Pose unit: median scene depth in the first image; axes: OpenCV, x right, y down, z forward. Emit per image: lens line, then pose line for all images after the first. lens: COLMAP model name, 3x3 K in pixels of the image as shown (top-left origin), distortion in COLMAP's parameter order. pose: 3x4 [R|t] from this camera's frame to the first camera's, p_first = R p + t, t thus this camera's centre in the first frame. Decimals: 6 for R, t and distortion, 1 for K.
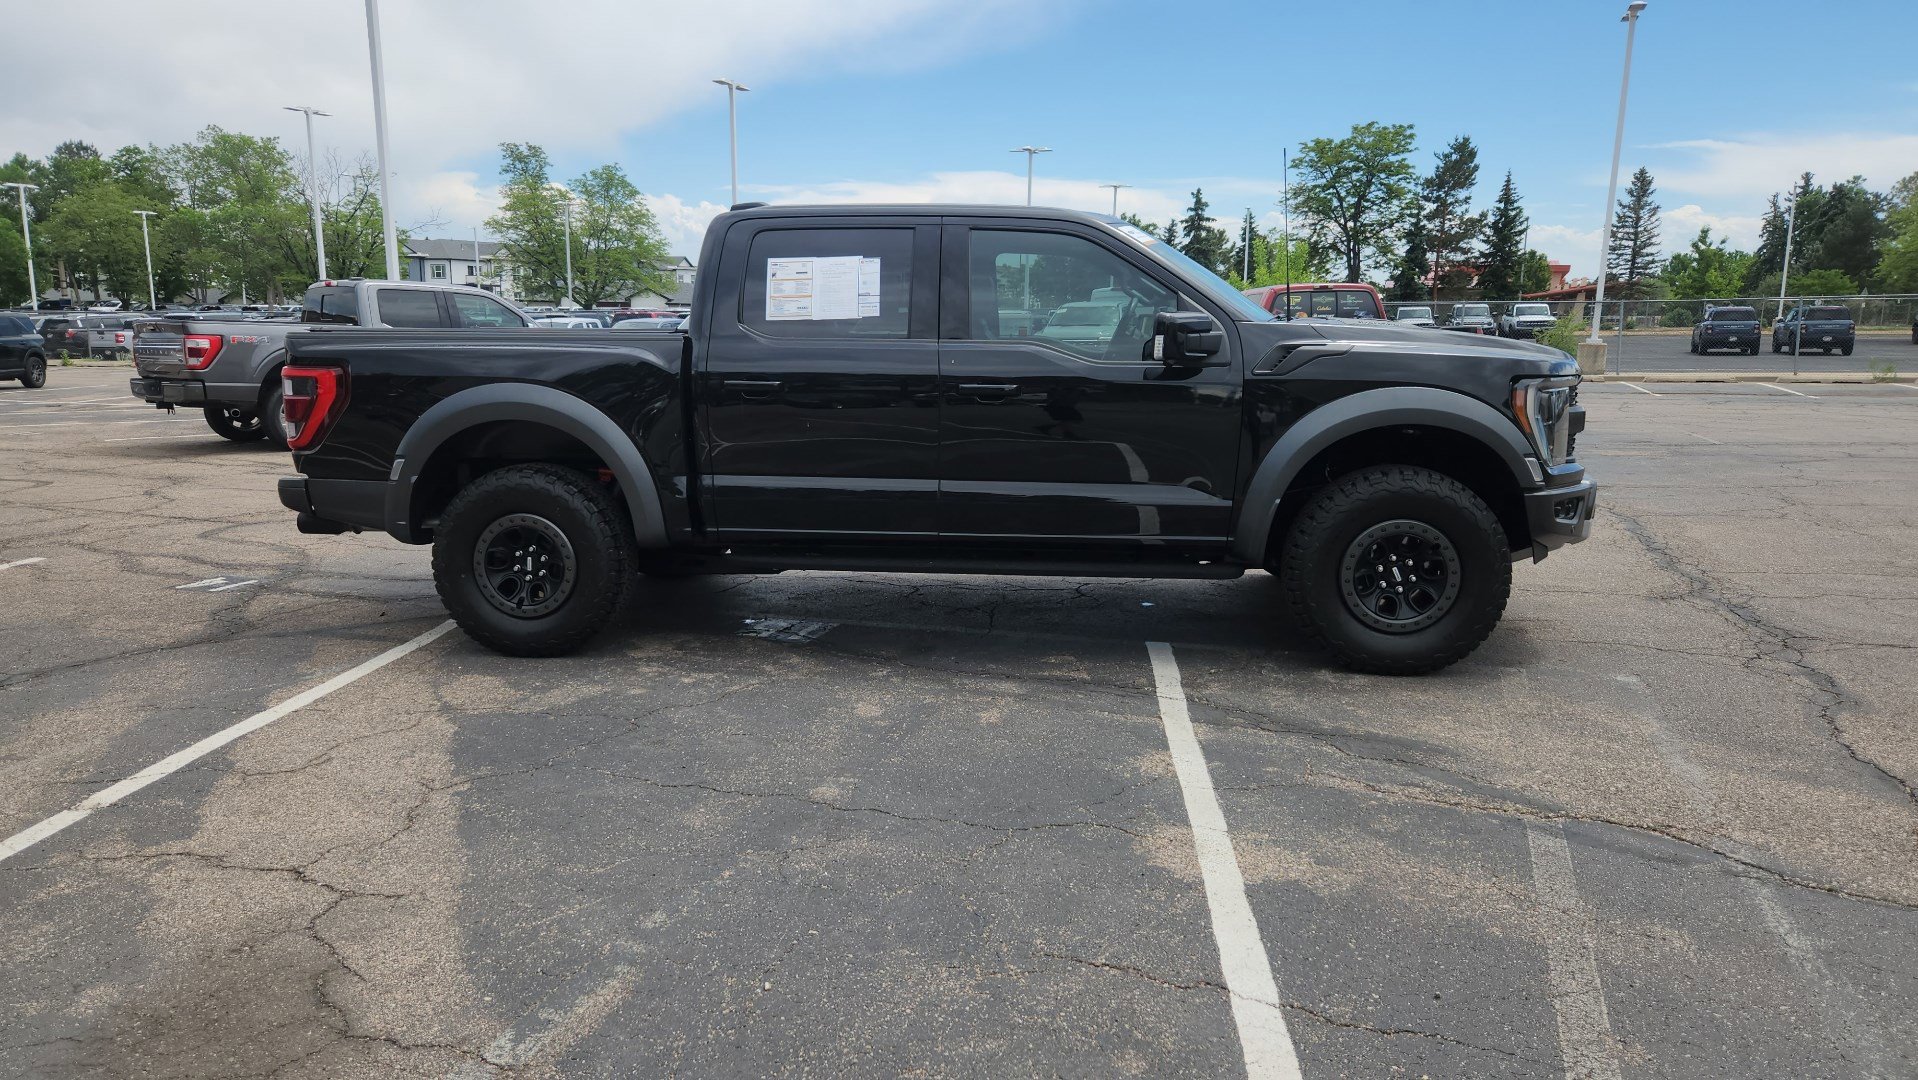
lens RADIAL K [[1340.8, 0, 924.7], [0, 1340.8, 541.5], [0, 0, 1]] dist [0.072460, -0.066742]
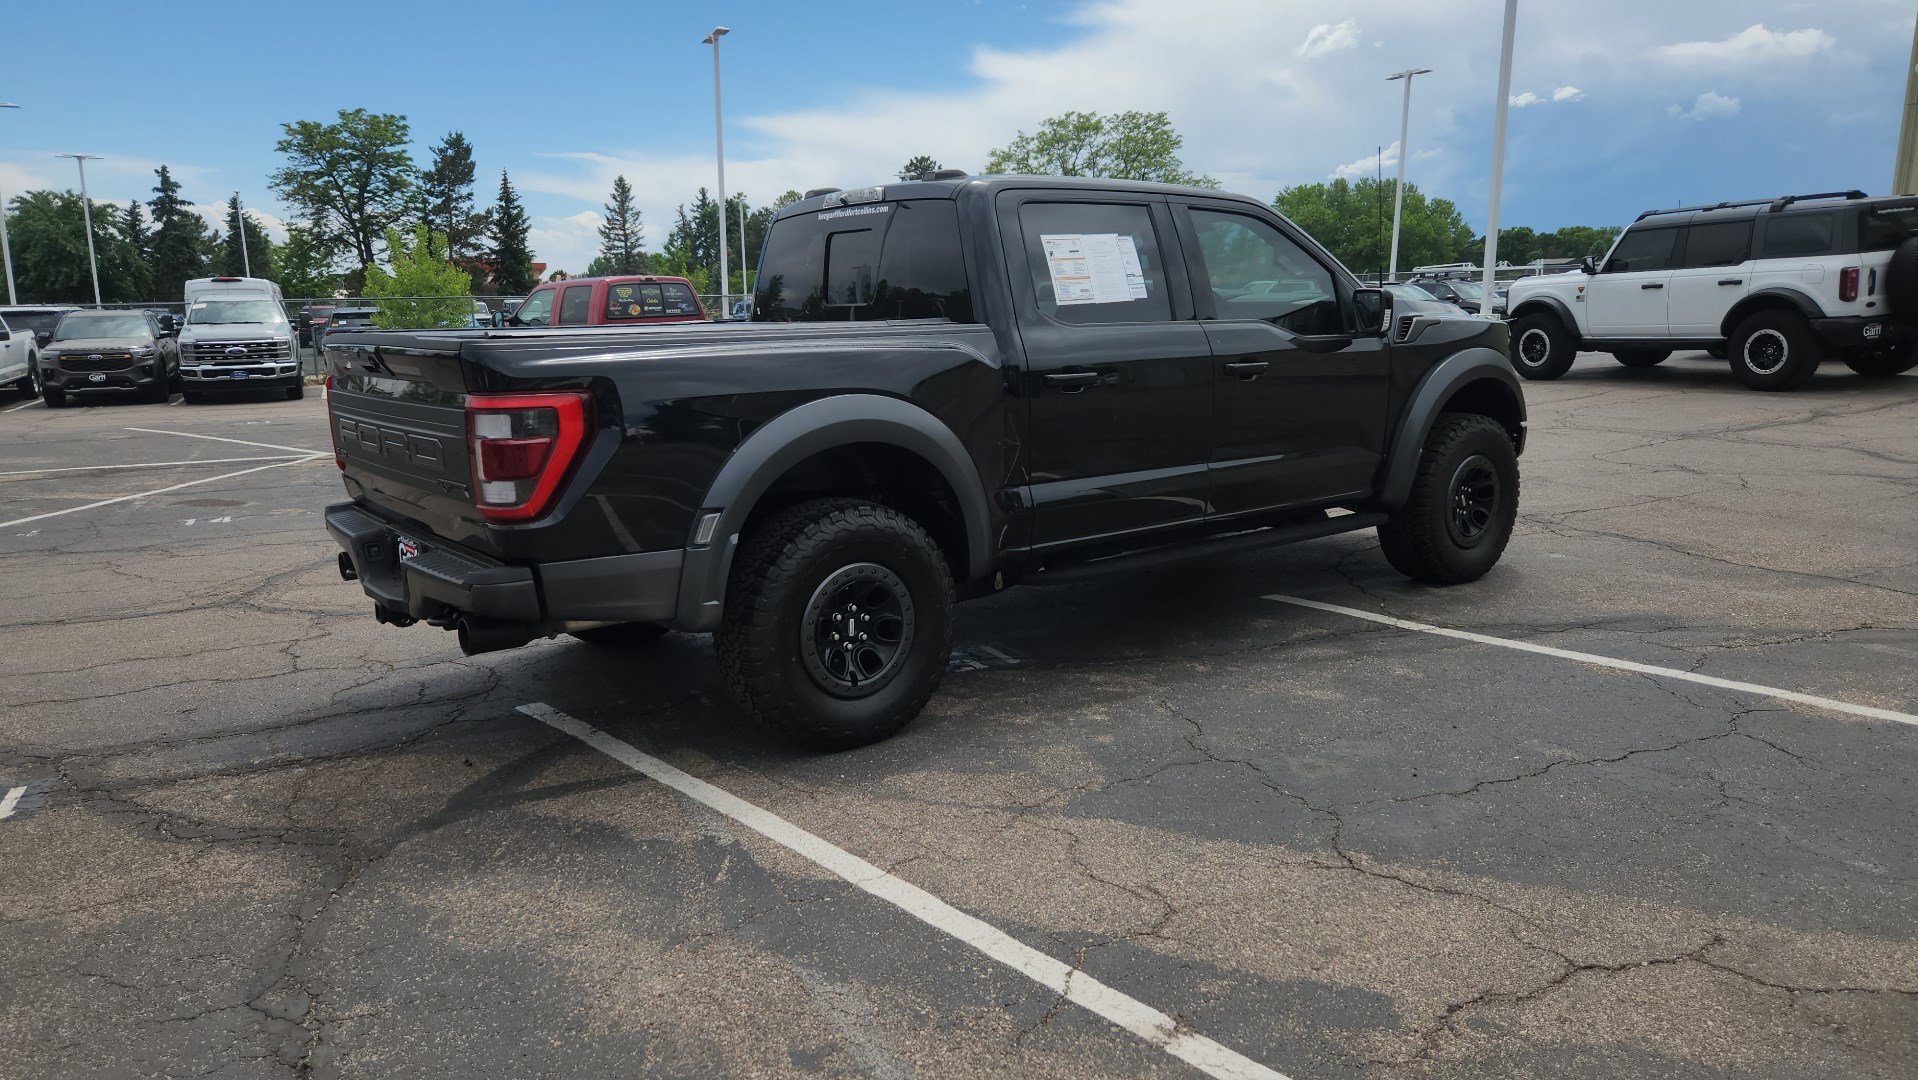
lens RADIAL K [[1329.2, 0, 956.9], [0, 1329.2, 550.9], [0, 0, 1]] dist [0.072046, -0.060225]
pose [[0.706716, -0.143466, 0.692799, -0.079420], [0.136155, 0.988499, 0.065810, -0.007065], [-0.694273, 0.047819, 0.718121, 0.041898]]
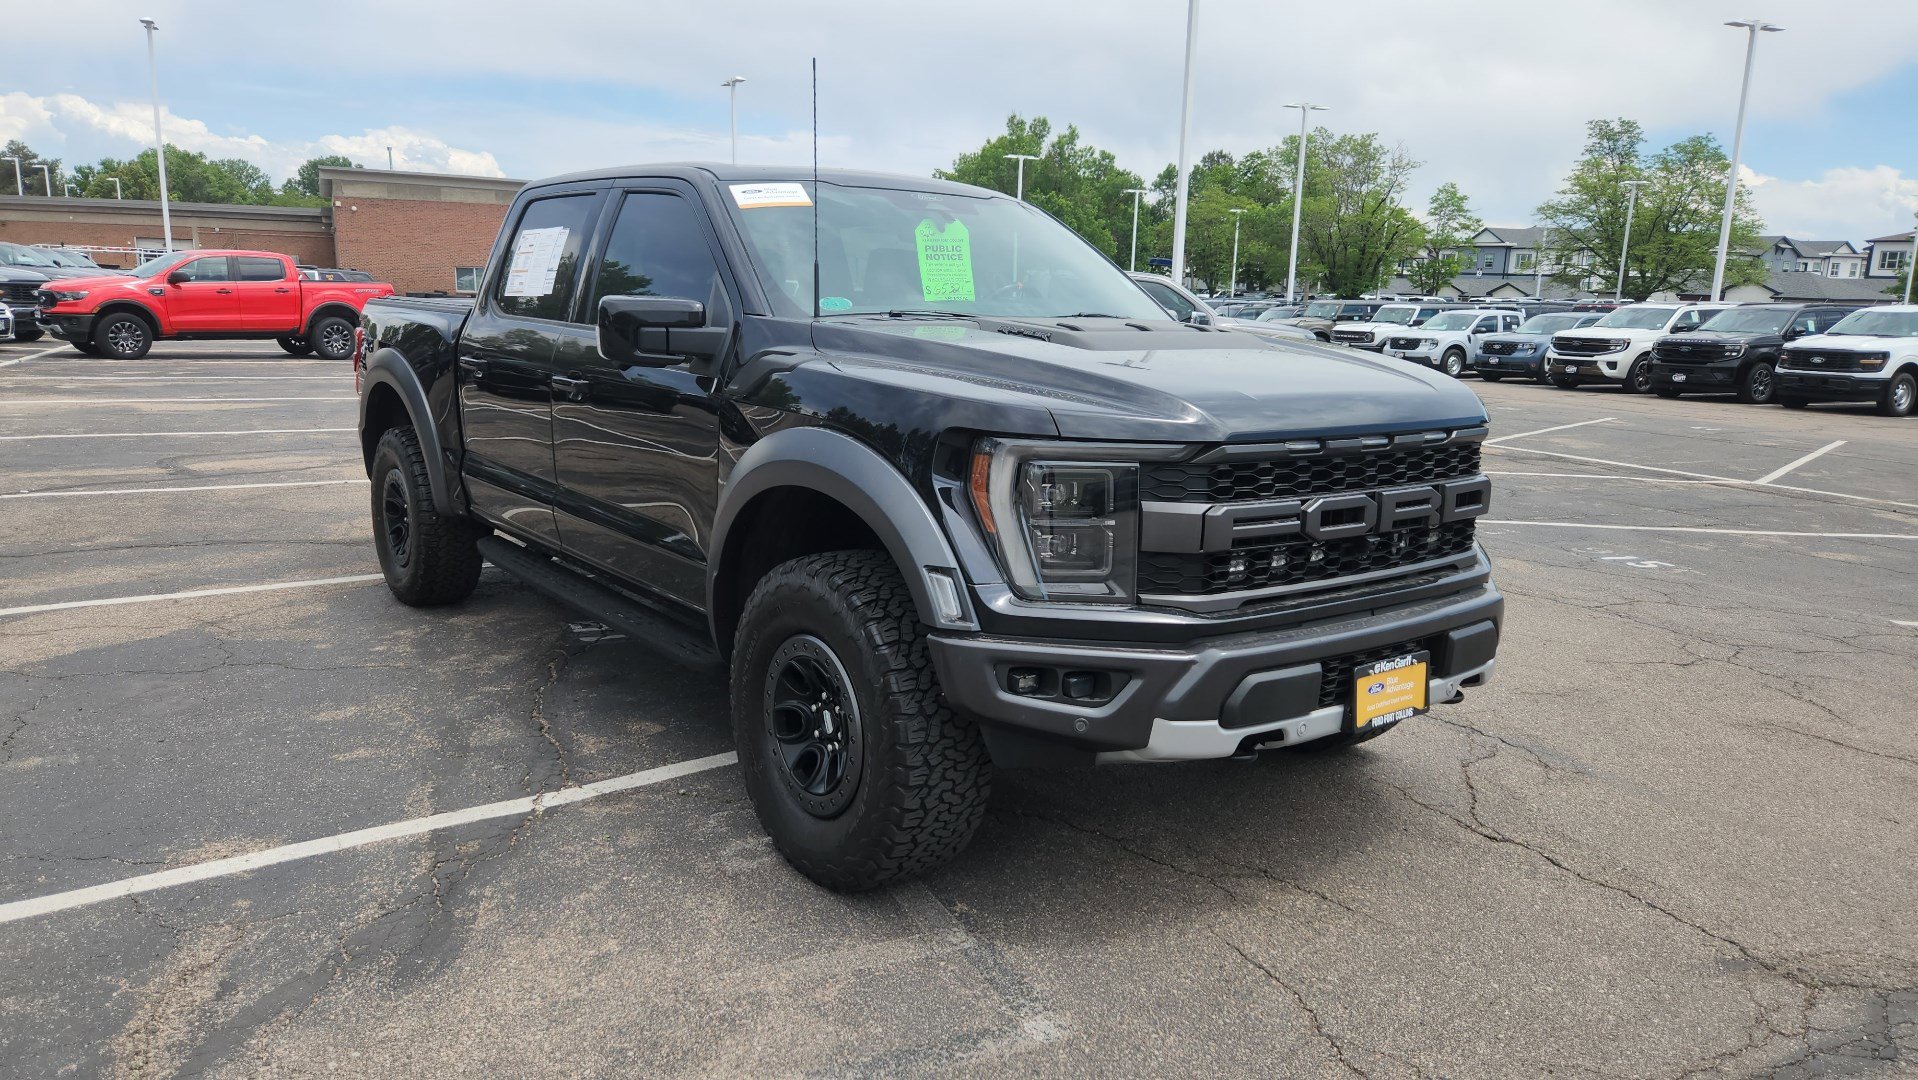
lens RADIAL K [[1315.9, 0, 889.0], [0, 1315.9, 541.0], [0, 0, 1]] dist [0.048230, -0.028826]
pose [[0.676291, 0.156520, -0.719814, 0.075565], [-0.149224, 0.986015, 0.074202, -0.010317], [0.721361, 0.057231, 0.690190, 0.056121]]
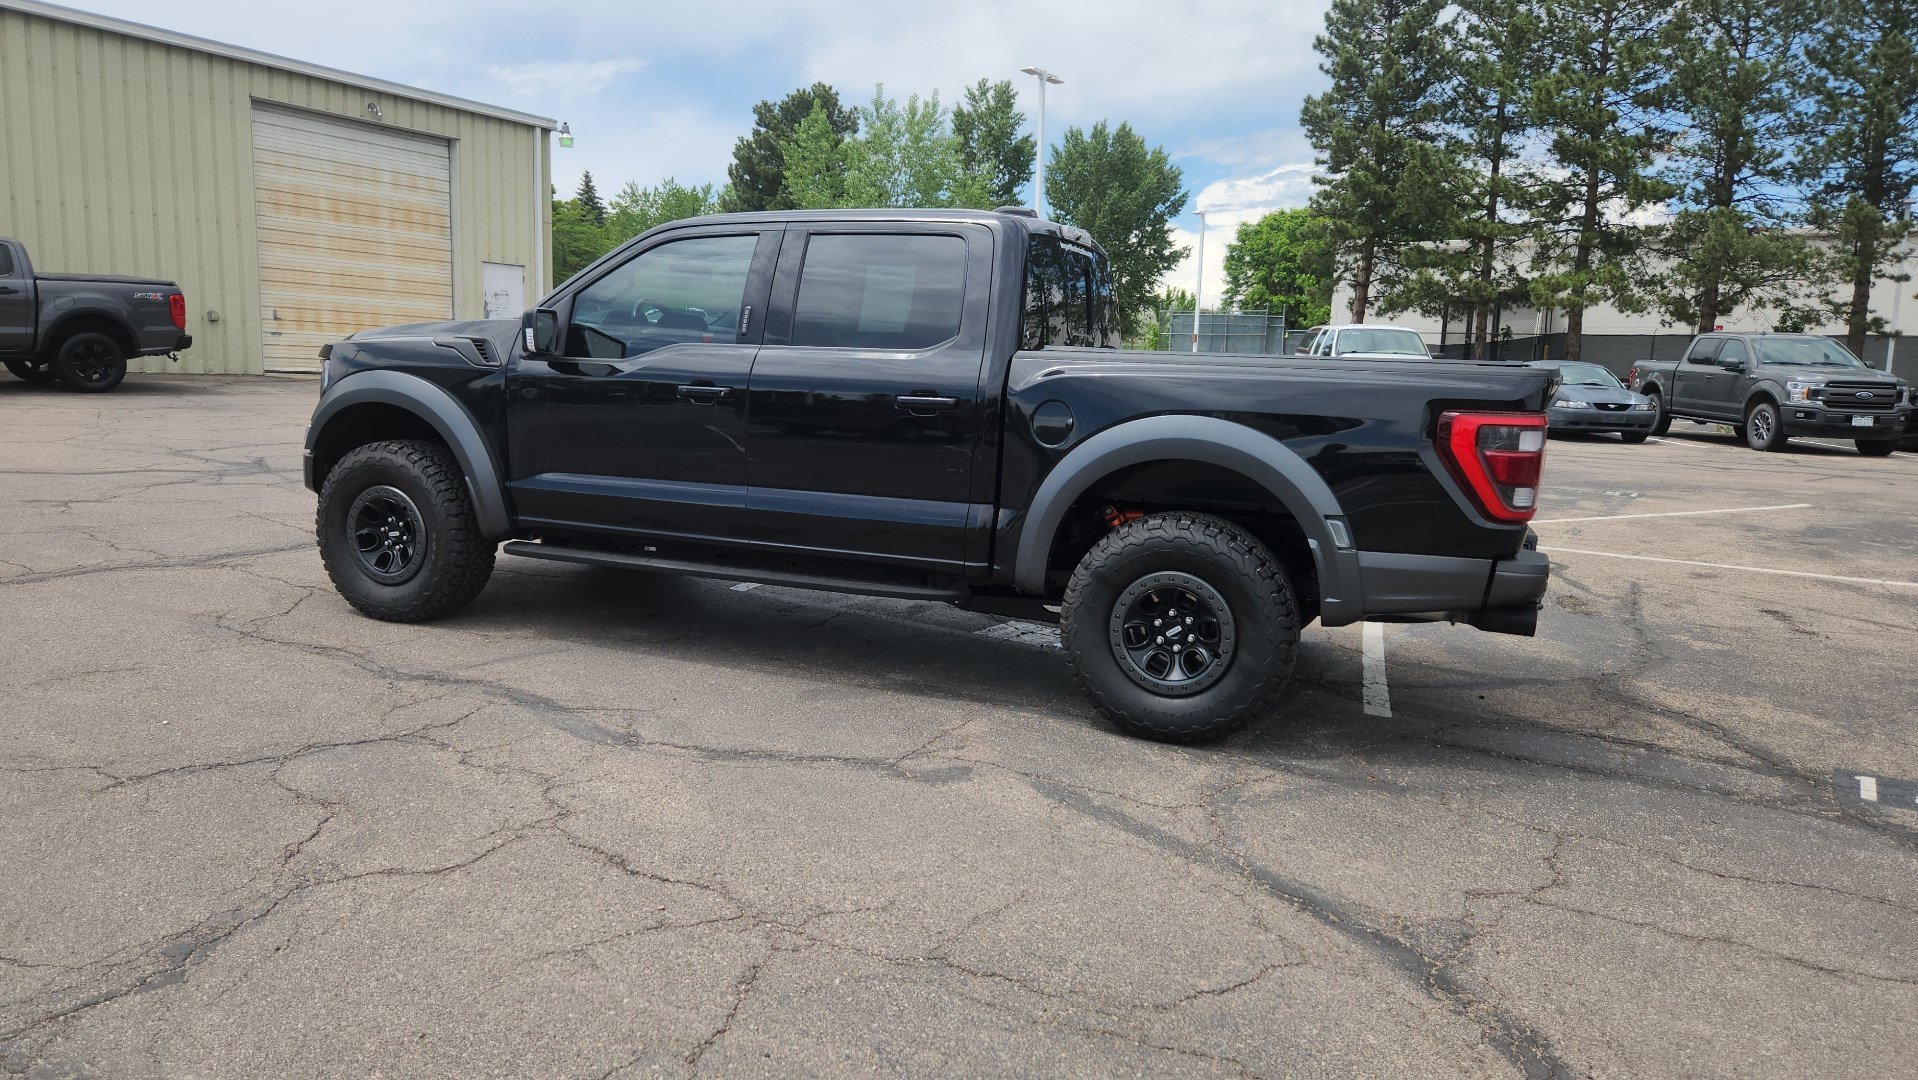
lens RADIAL K [[1257.9, 0, 935.2], [0, 1257.9, 537.7], [0, 0, 1]] dist [0.064303, -0.050239]
pose [[-0.968795, -0.069756, 0.237844, -0.029495], [0.006239, 0.952415, 0.304742, -0.034091], [-0.247784, 0.296716, -0.922259, 0.212013]]
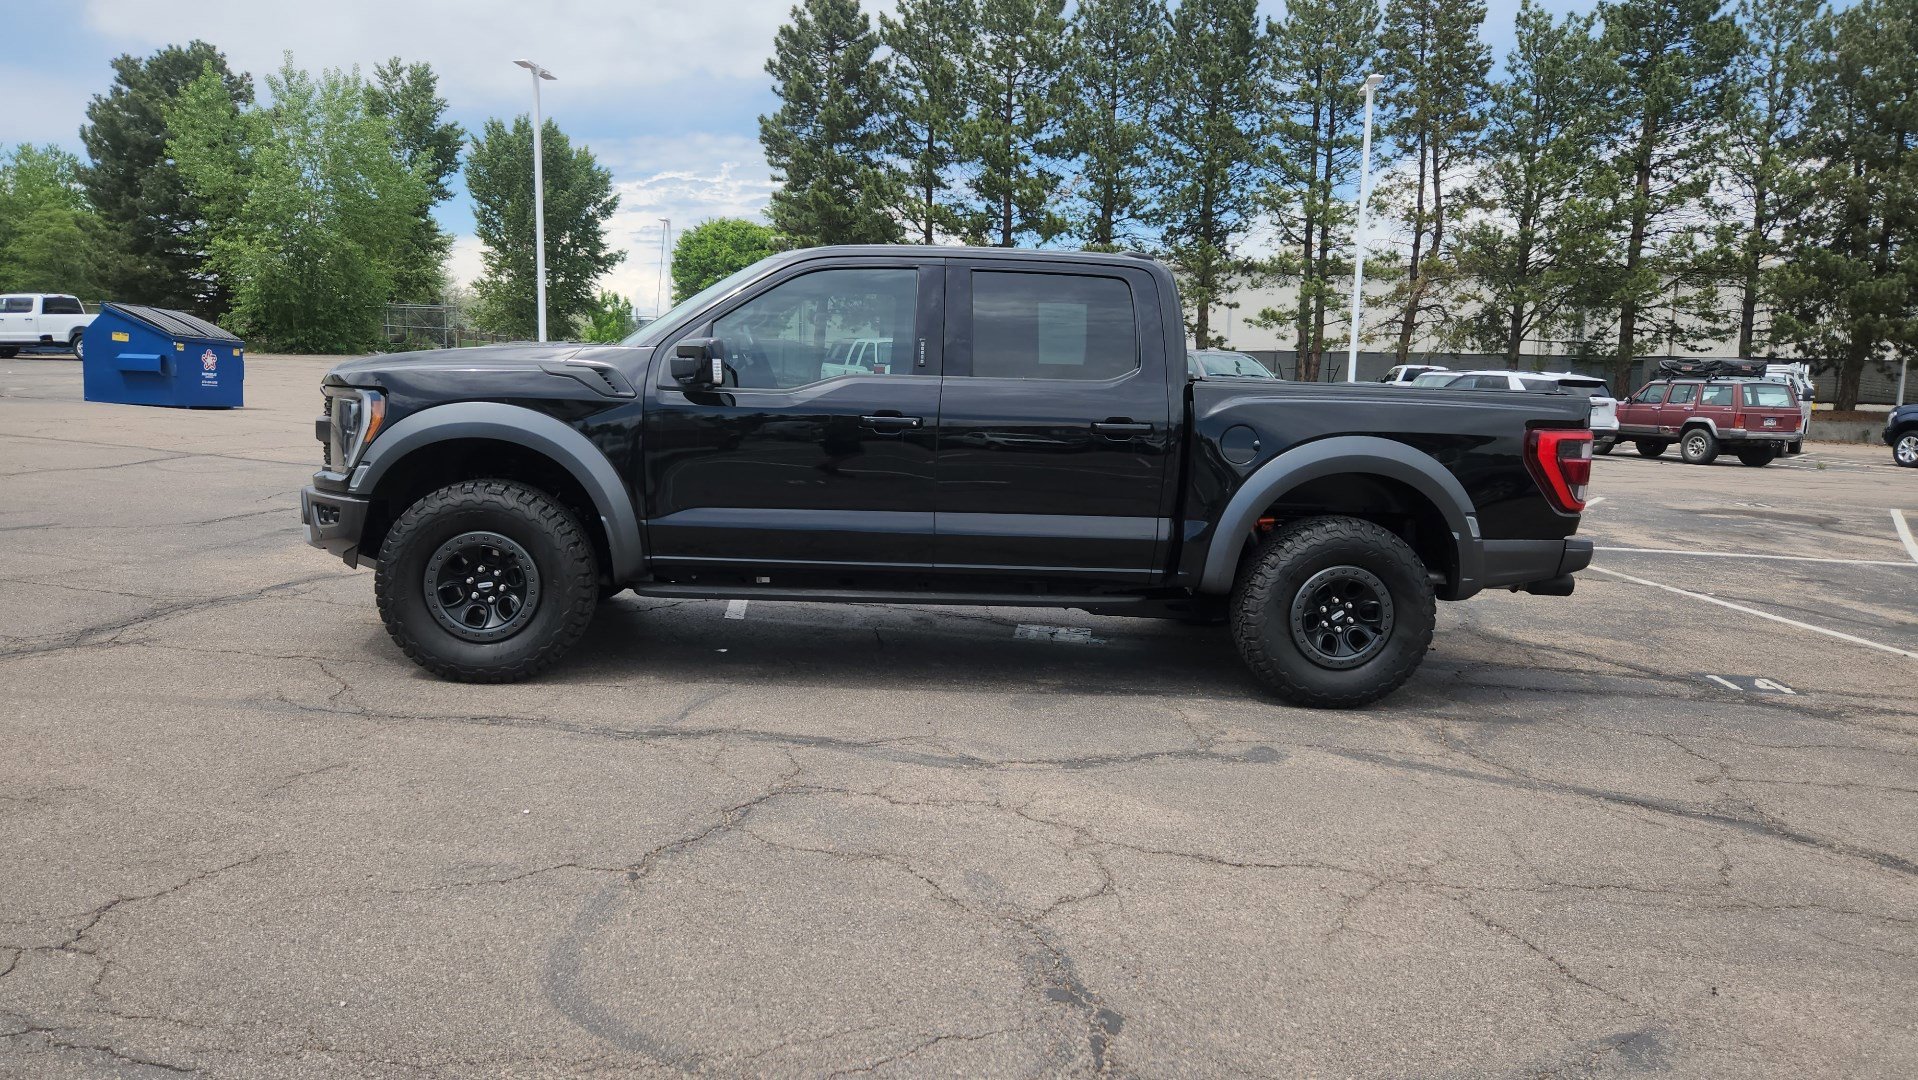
lens RADIAL K [[1250.7, 0, 938.4], [0, 1250.7, 535.4], [0, 0, 1]] dist [0.061832, -0.045936]
pose [[-0.977926, -0.011531, -0.208632, 0.024450], [-0.072360, 0.955382, 0.286373, -0.035133], [0.196021, 0.295148, -0.935128, 0.218361]]
